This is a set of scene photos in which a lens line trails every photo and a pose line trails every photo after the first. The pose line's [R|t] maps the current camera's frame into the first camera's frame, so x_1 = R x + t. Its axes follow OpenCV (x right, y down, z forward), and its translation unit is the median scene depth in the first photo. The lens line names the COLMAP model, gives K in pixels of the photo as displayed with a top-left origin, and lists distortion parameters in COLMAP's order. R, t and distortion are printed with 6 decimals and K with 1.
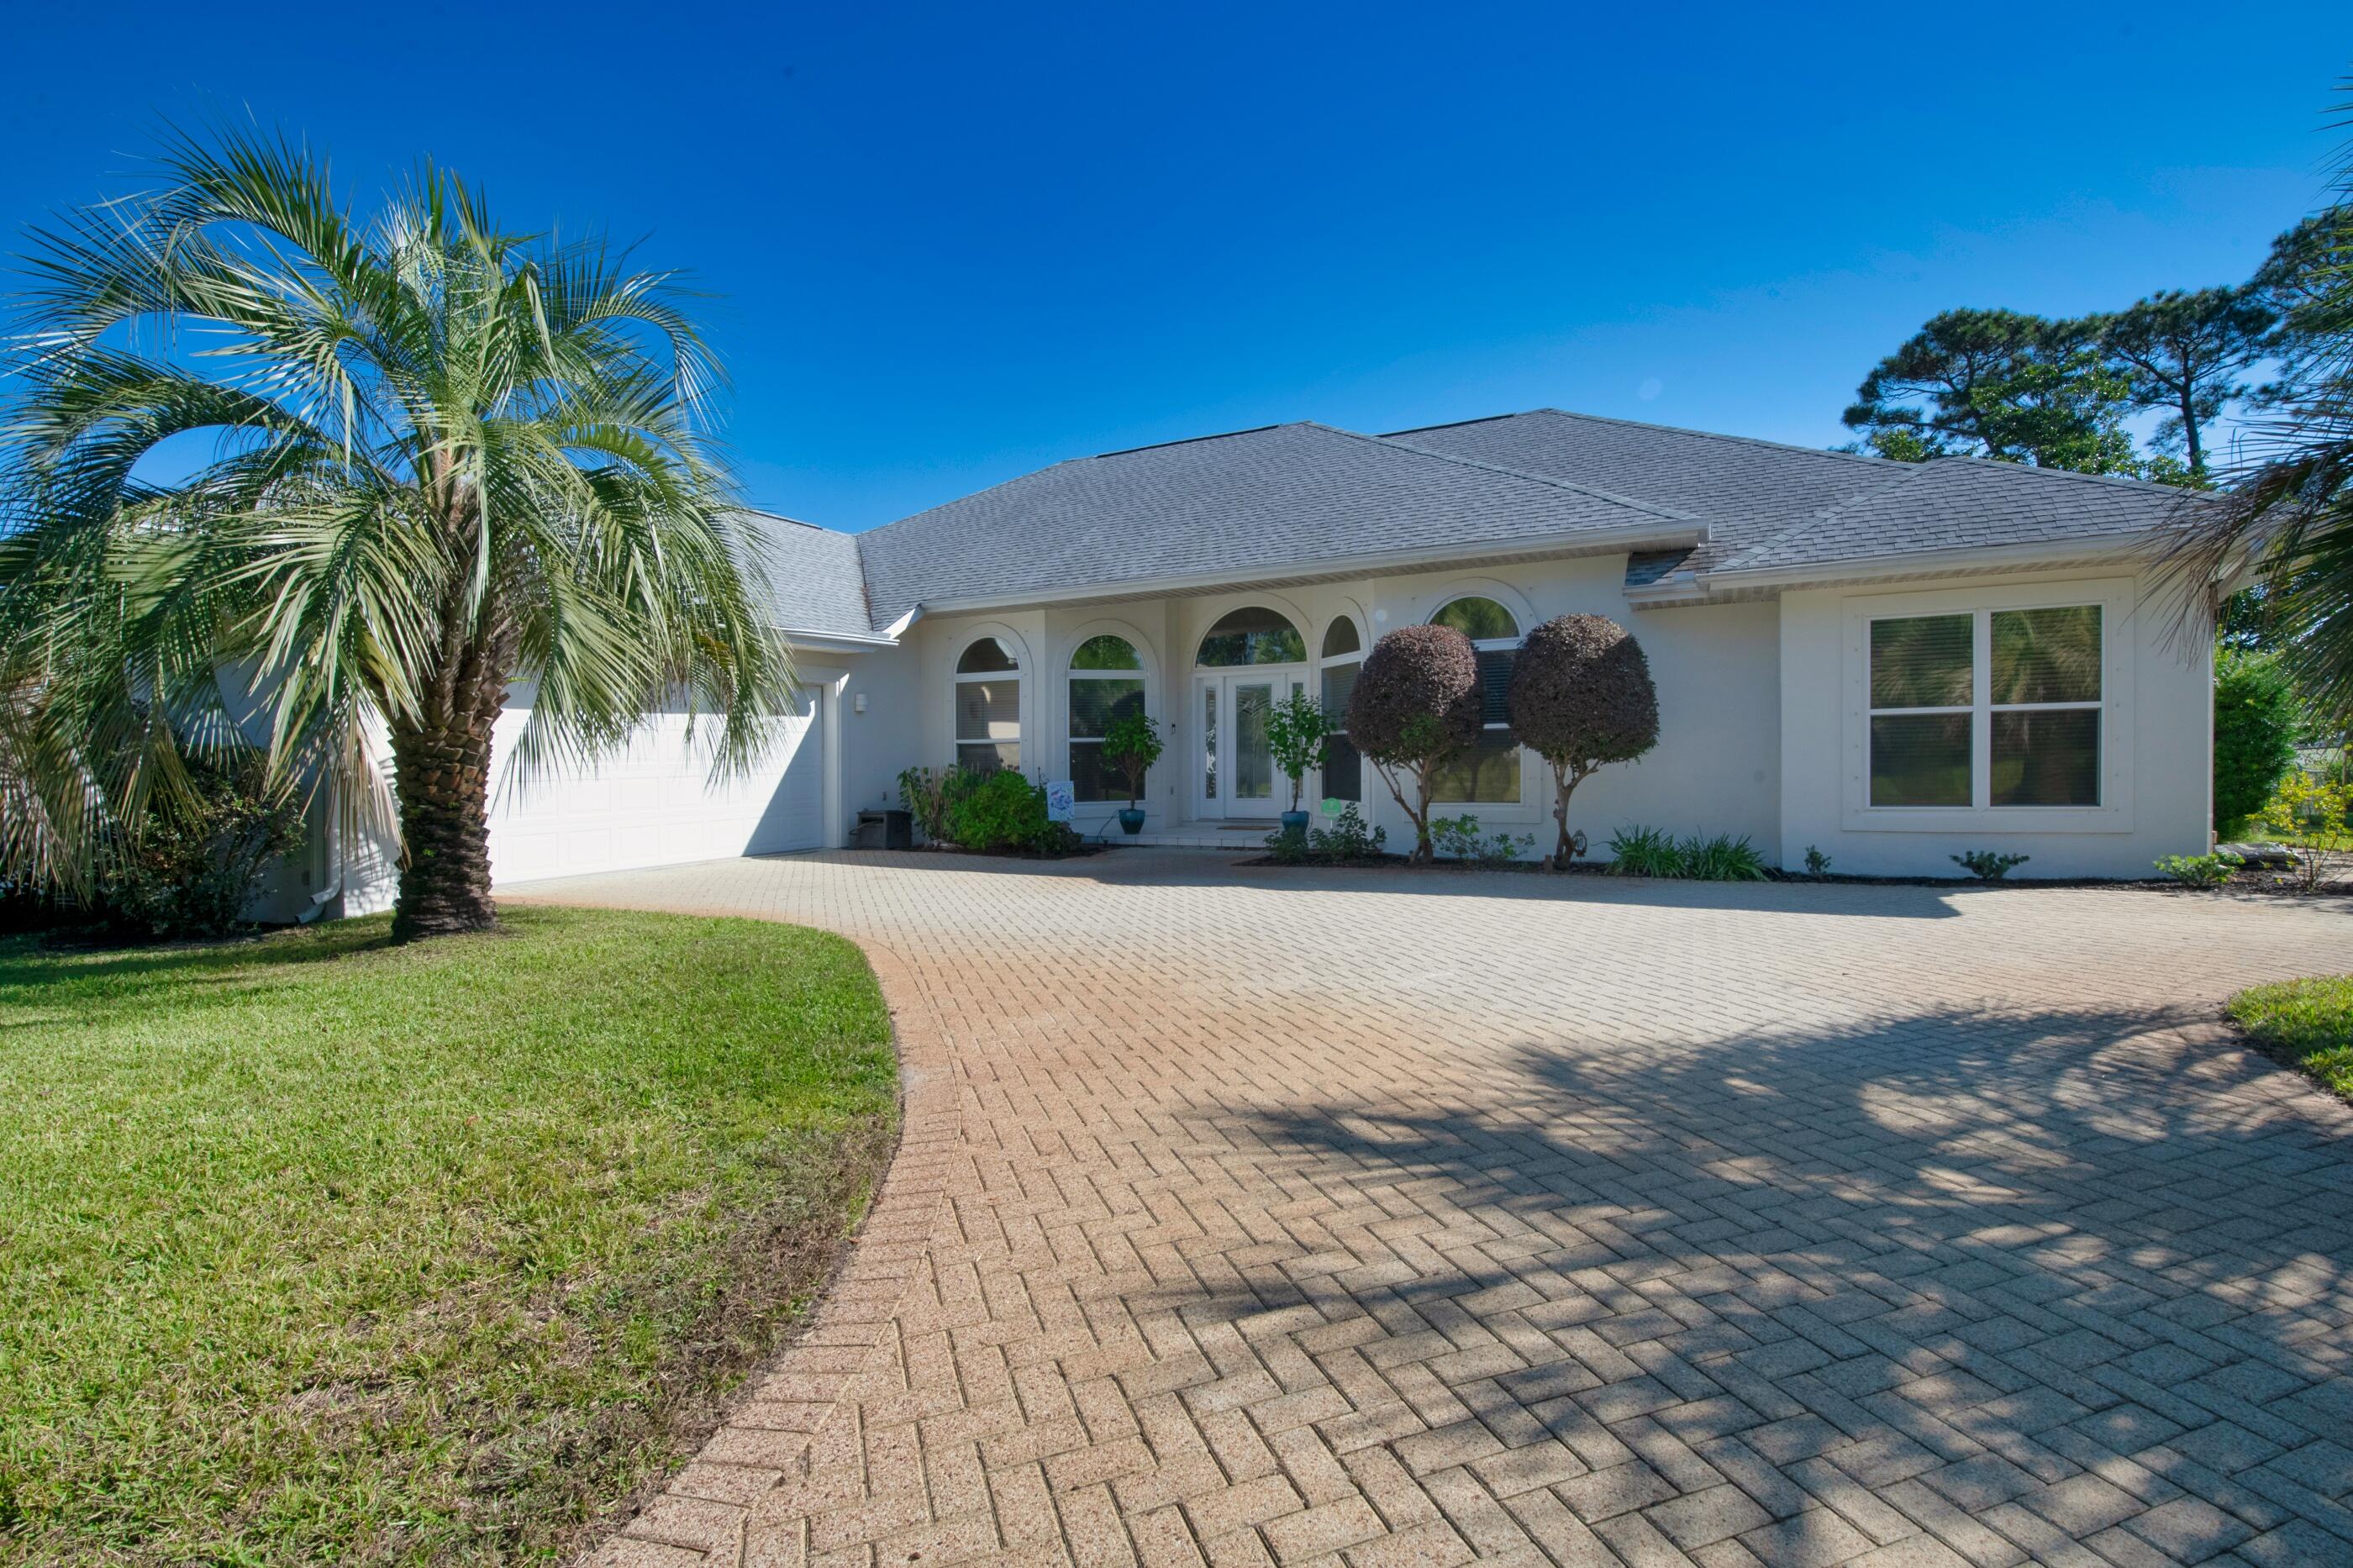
lens RADIAL K [[1045.5, 0, 1134.7], [0, 1045.5, 804.0], [0, 0, 1]] dist [-0.001964, -0.011512]
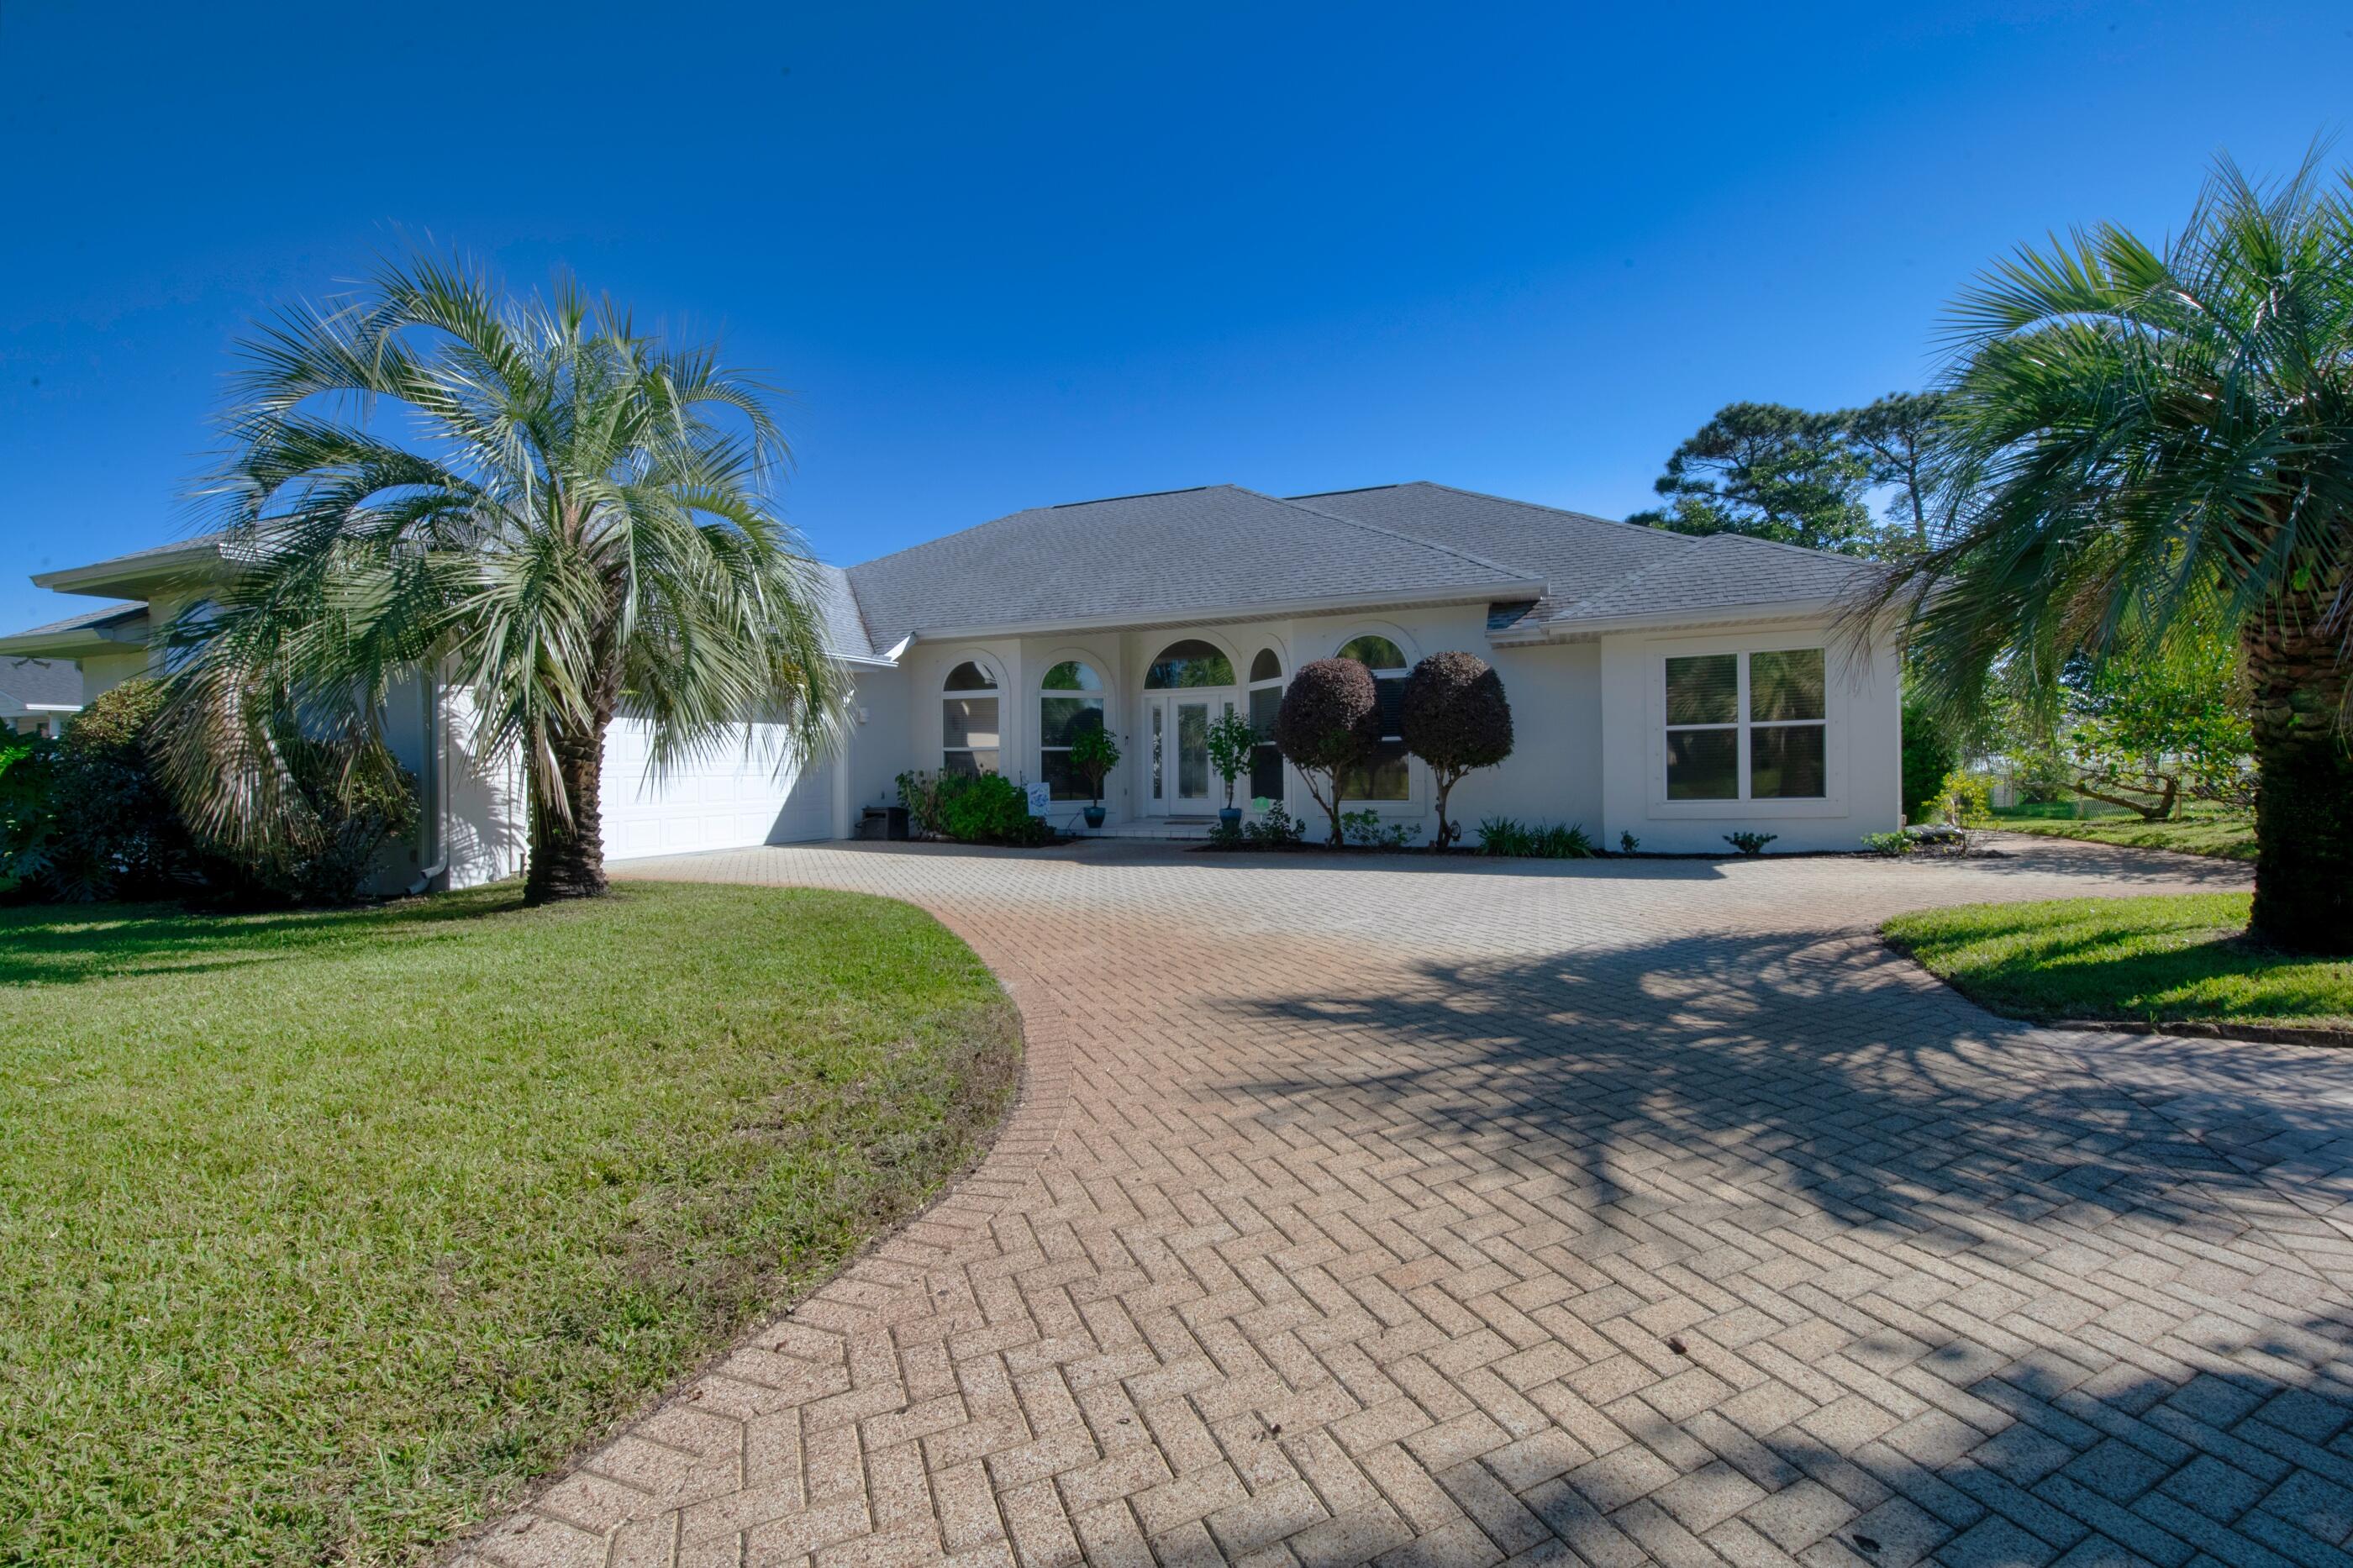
lens RADIAL K [[954.5, 0, 1184.9], [0, 954.5, 775.2], [0, 0, 1]] dist [-0.006953, -0.004506]
pose [[0.991397, -0.001194, 0.130885, -0.049803], [0.005900, 0.999350, -0.035576, 0.009277], [-0.130757, 0.036042, 0.990759, -0.102929]]
